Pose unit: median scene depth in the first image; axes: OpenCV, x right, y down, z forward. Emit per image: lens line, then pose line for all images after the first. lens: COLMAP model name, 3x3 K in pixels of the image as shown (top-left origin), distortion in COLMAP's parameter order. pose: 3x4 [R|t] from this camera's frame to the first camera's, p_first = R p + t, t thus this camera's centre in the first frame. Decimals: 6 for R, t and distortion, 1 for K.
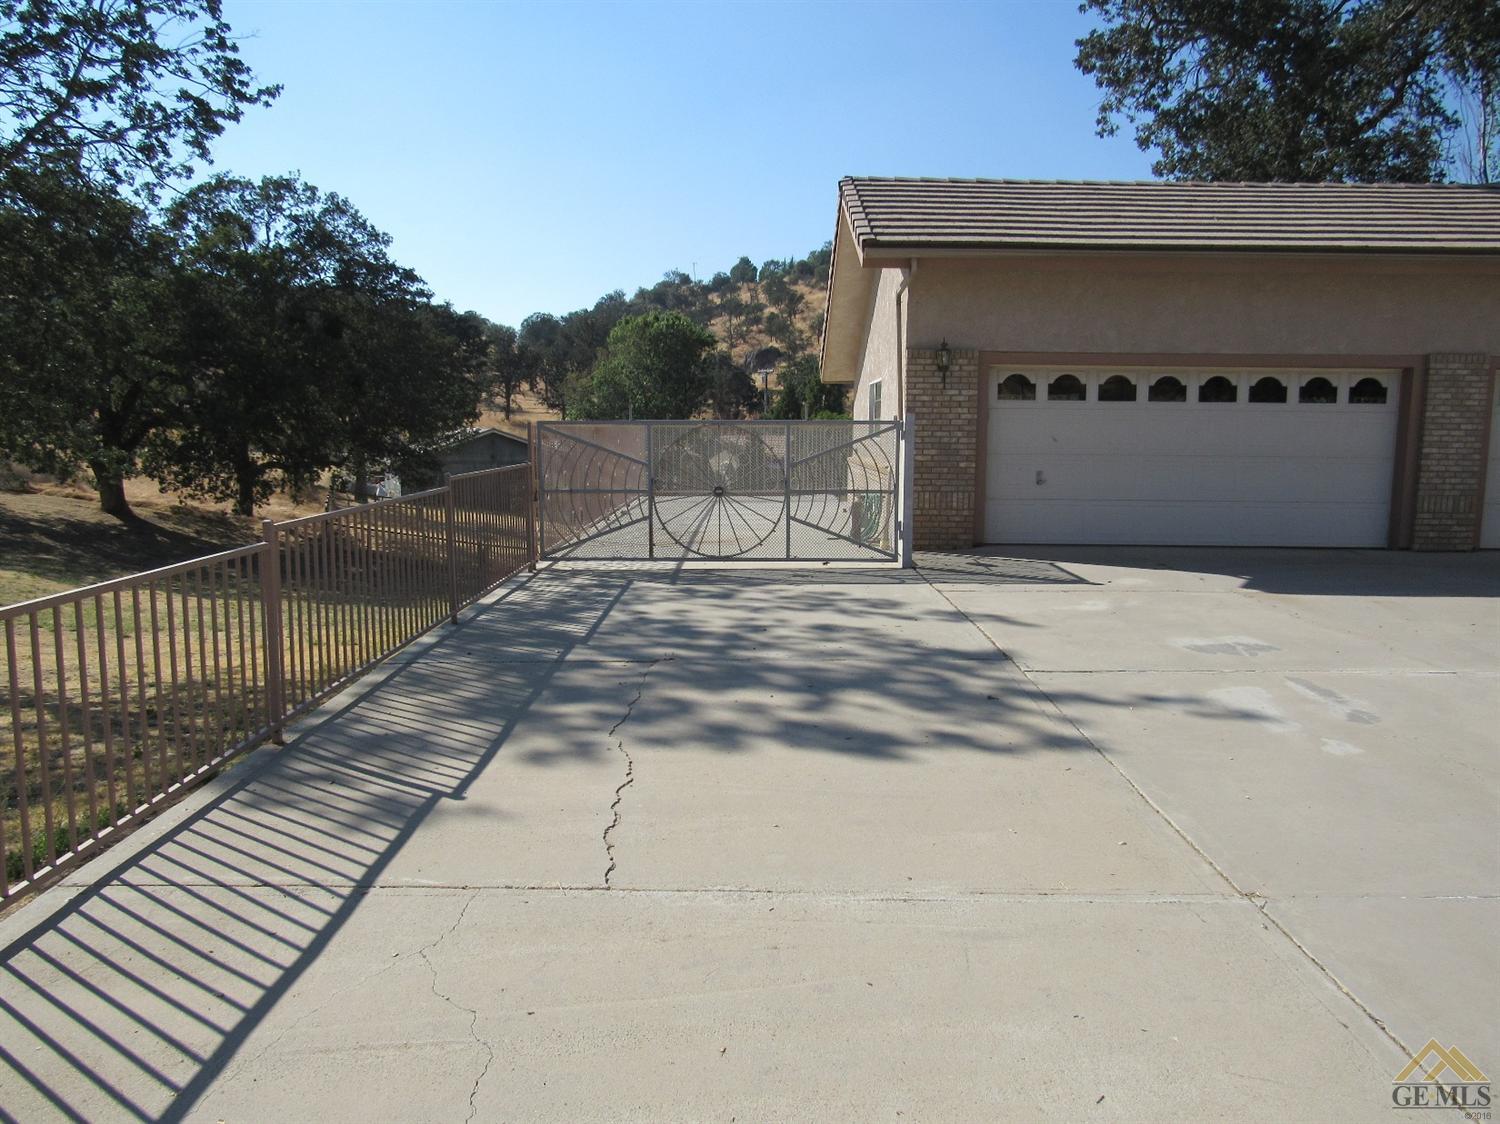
lens RADIAL K [[1089.2, 0, 751.8], [0, 1089.2, 553.0], [0, 0, 1]] dist [-0.024046, 0.014408]
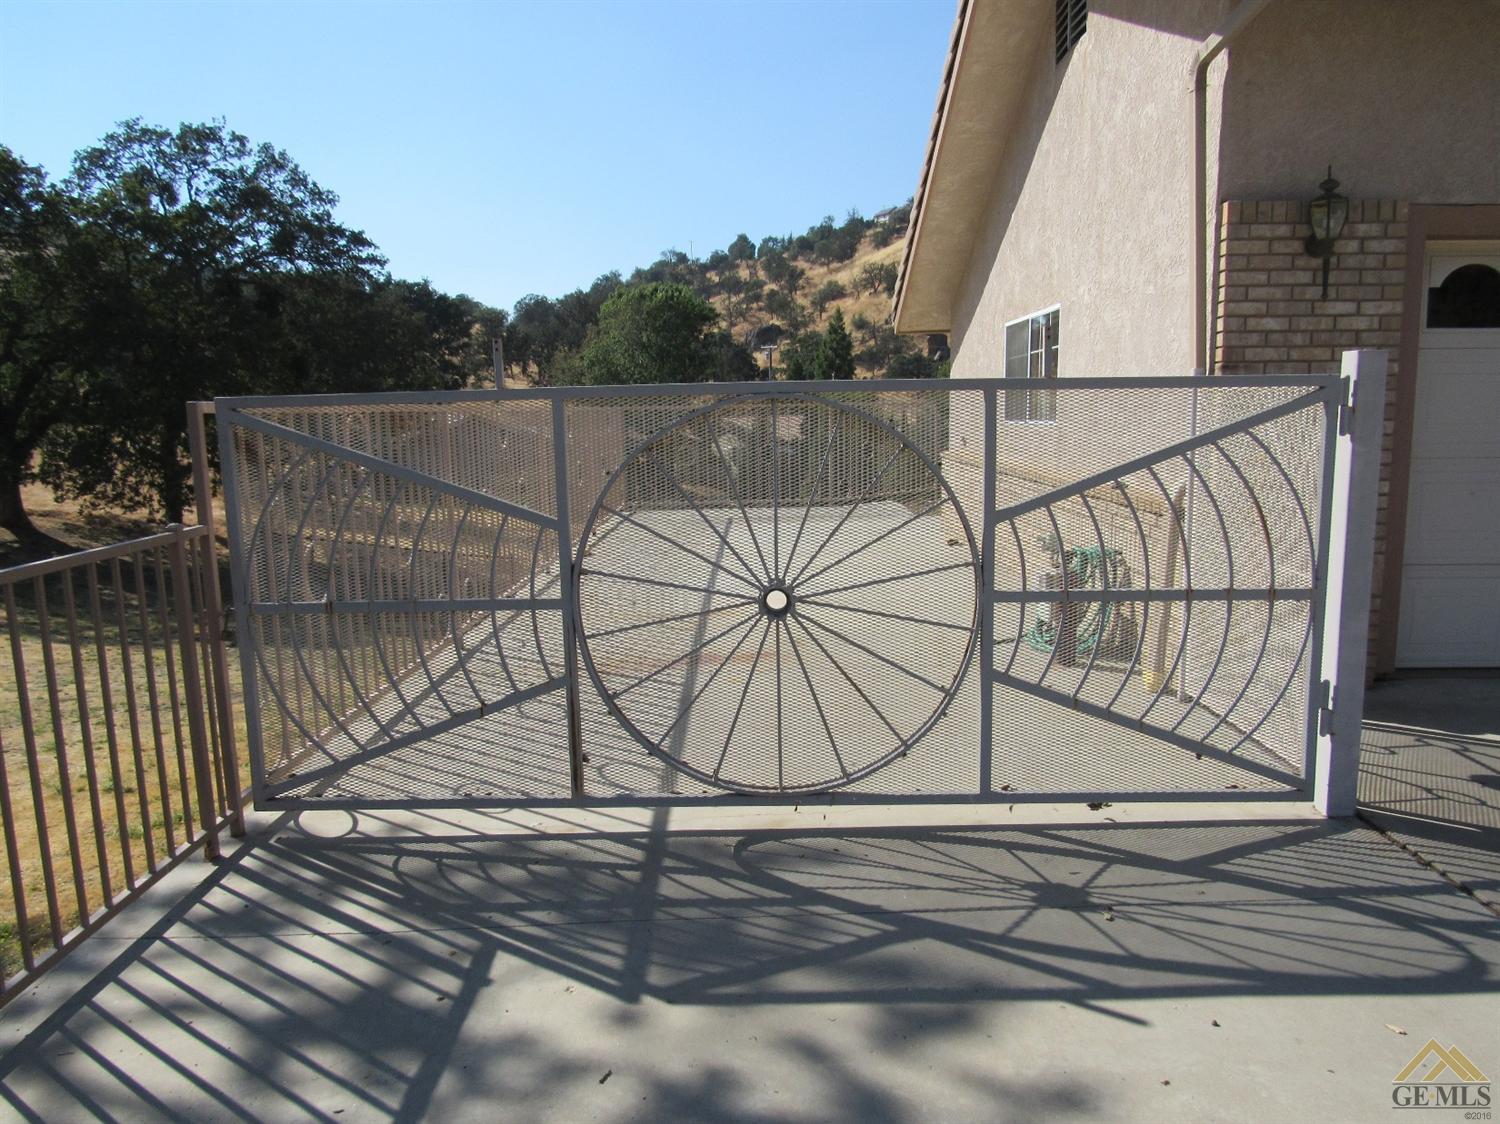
lens RADIAL K [[1089.2, 0, 751.8], [0, 1089.2, 553.0], [0, 0, 1]] dist [-0.024046, 0.014408]
pose [[0.999771, -0.021098, -0.003457, -0.007481], [0.021155, 0.999623, 0.017498, -0.016154], [0.003087, -0.017567, 0.999841, 0.139934]]
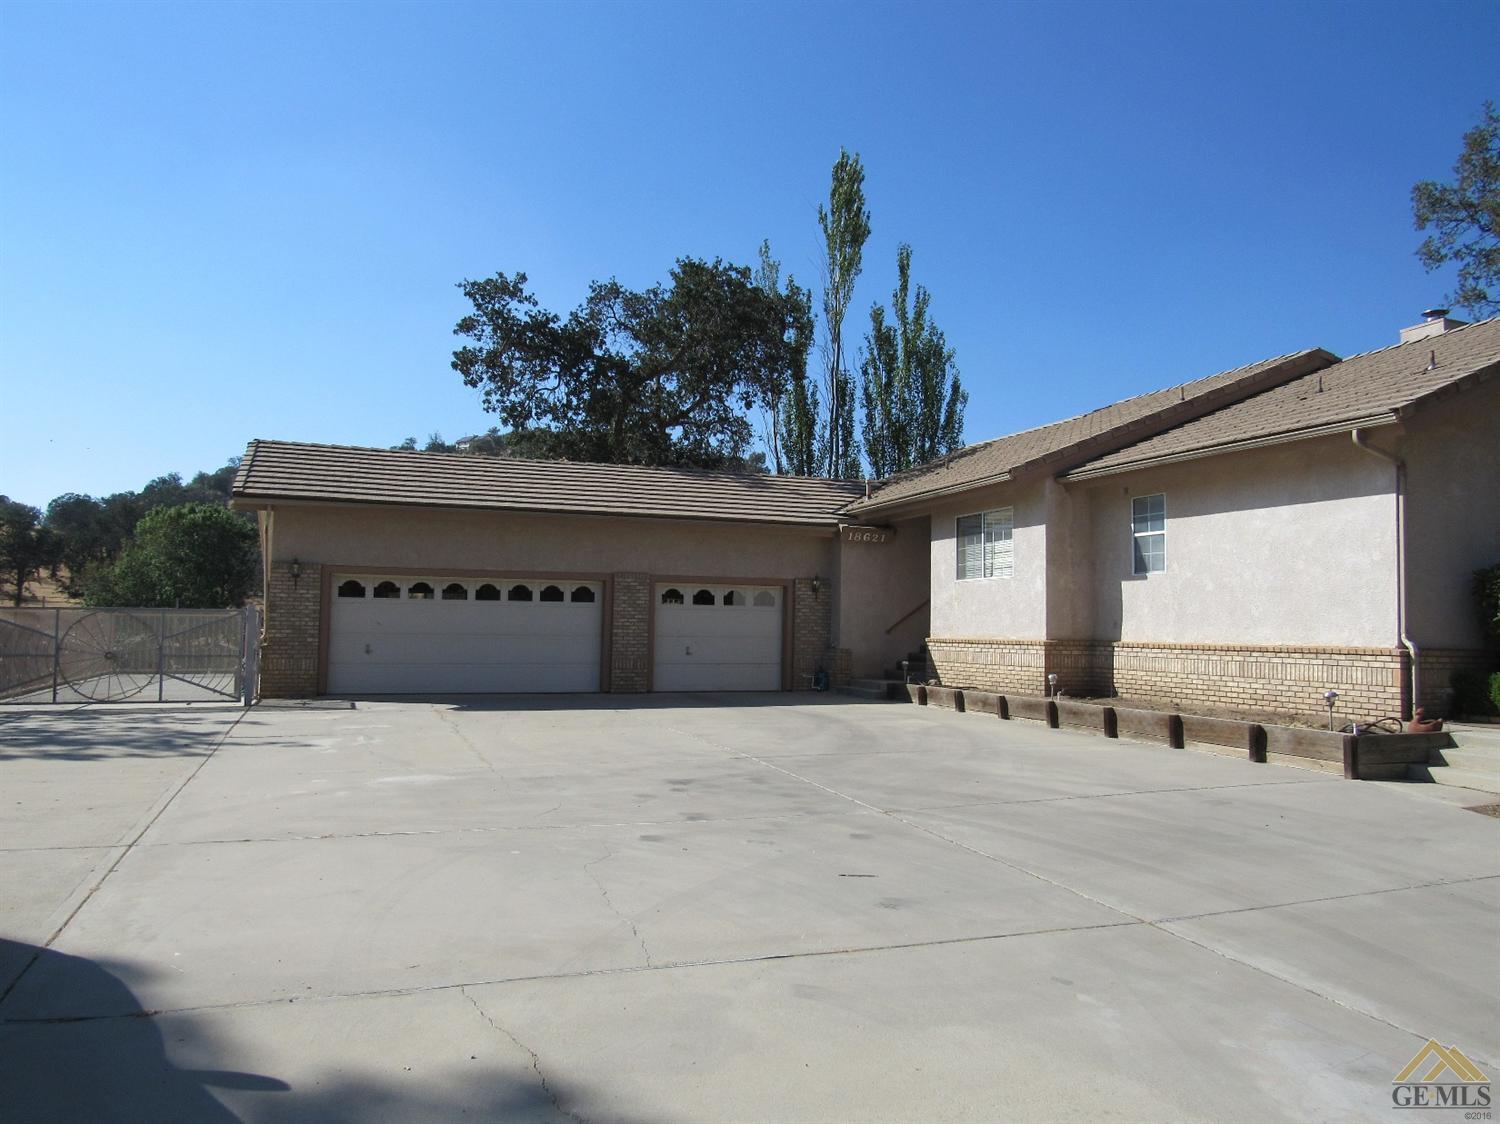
lens RADIAL K [[1081.9, 0, 749.8], [0, 1081.9, 545.9], [0, 0, 1]] dist [-0.013044, -0.000564]
pose [[0.931871, 0.032161, 0.361361, 0.051193], [0.035094, 0.983401, -0.178022, 0.018092], [-0.361088, 0.178575, 0.915274, -0.139754]]
